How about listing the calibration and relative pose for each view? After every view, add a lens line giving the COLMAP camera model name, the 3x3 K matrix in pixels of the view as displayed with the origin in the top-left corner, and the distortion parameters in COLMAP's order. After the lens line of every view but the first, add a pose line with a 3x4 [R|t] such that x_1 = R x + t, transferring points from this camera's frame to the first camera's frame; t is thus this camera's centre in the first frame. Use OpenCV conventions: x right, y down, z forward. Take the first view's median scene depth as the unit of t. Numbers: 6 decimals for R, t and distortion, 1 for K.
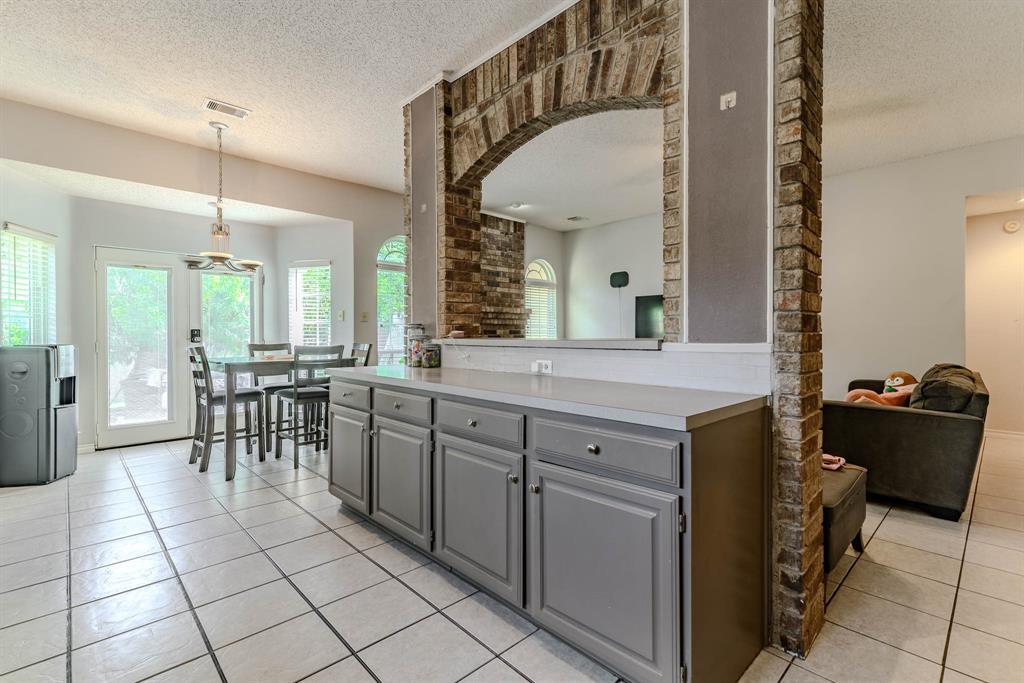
lens RADIAL K [[469.4, 0, 532.9], [0, 469.4, 344.6], [0, 0, 1]] dist [0.008799, 0.001264]
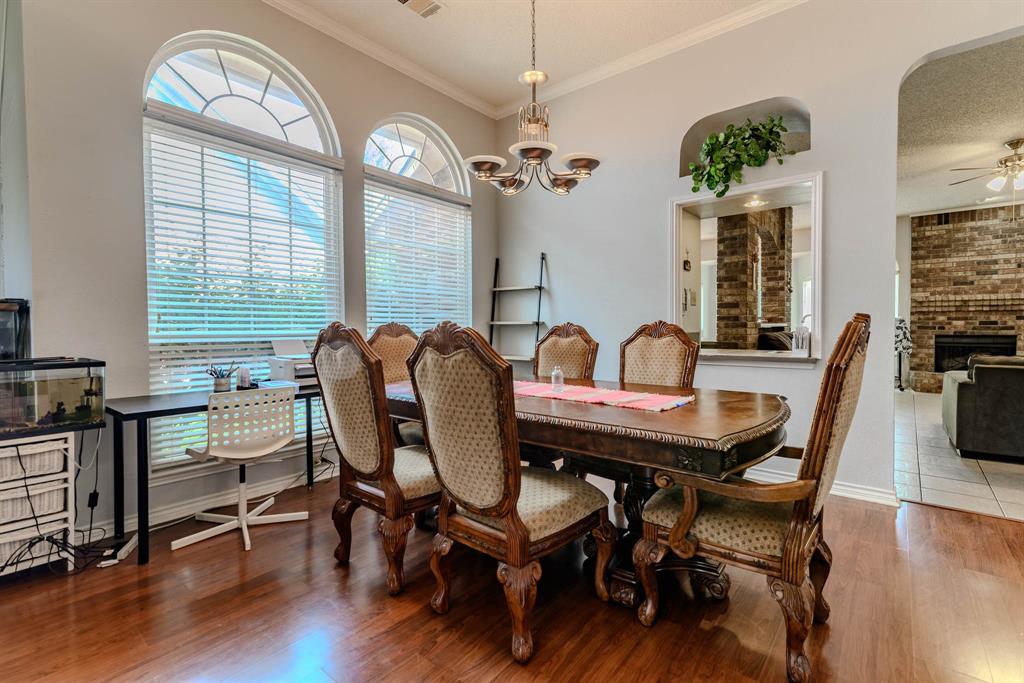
lens RADIAL K [[469.4, 0, 519.9], [0, 469.4, 334.6], [0, 0, 1]] dist [0.008799, 0.001264]
pose [[0.090281, 0.023667, -0.995635, 1.864180], [-0.012584, 0.999665, 0.022621, 0.000065], [0.995837, 0.010487, 0.090549, -0.300061]]
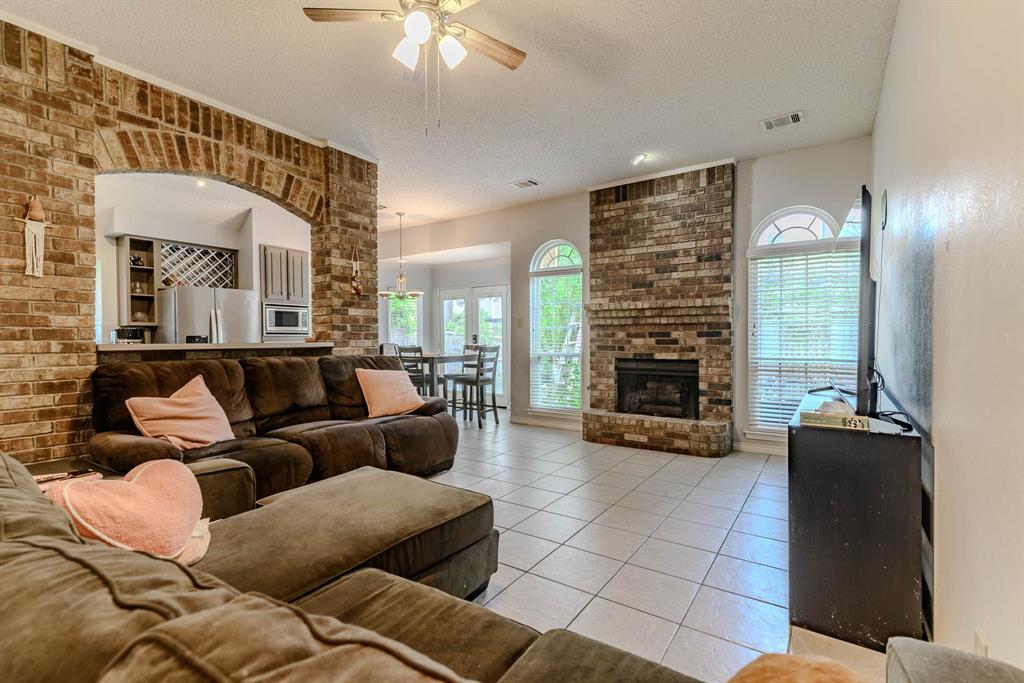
lens RADIAL K [[469.4, 0, 506.3], [0, 469.4, 345.8], [0, 0, 1]] dist [0.008799, 0.001264]
pose [[0.171084, 0.016353, -0.985121, 1.263464], [-0.015621, 0.999782, 0.013883, -0.031885], [0.985133, 0.013014, 0.171302, 1.318579]]
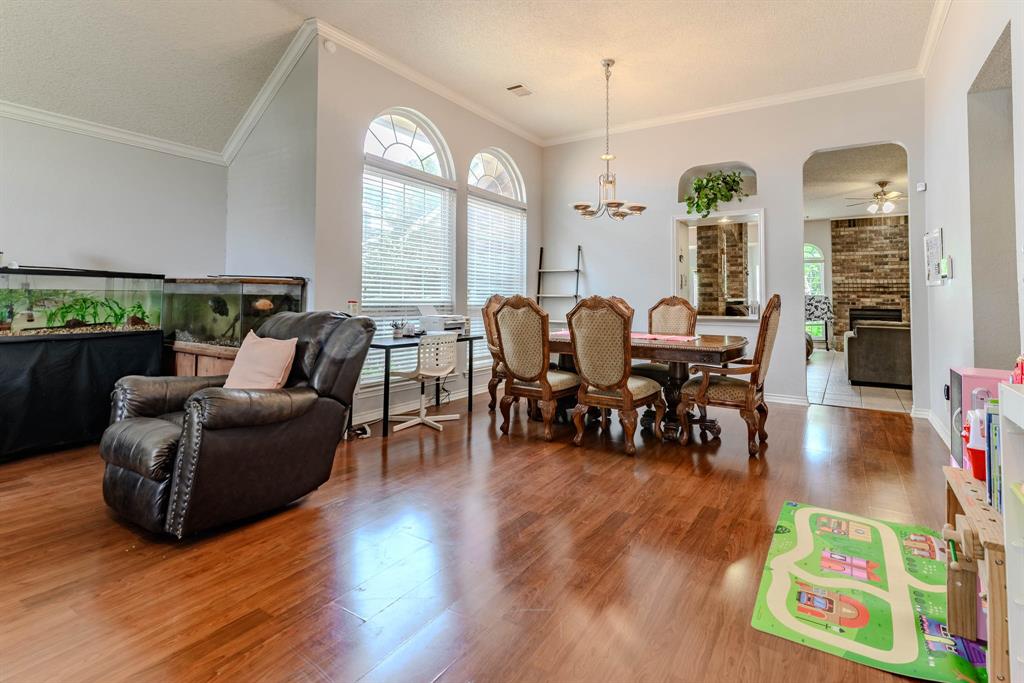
lens RADIAL K [[469.4, 0, 545.5], [0, 469.4, 276.4], [0, 0, 1]] dist [0.008799, 0.001264]
pose [[0.204744, -0.038328, -0.978065, 2.370815], [-0.025796, 0.998675, -0.044535, 0.006120], [0.978475, 0.034349, 0.203484, -0.654817]]
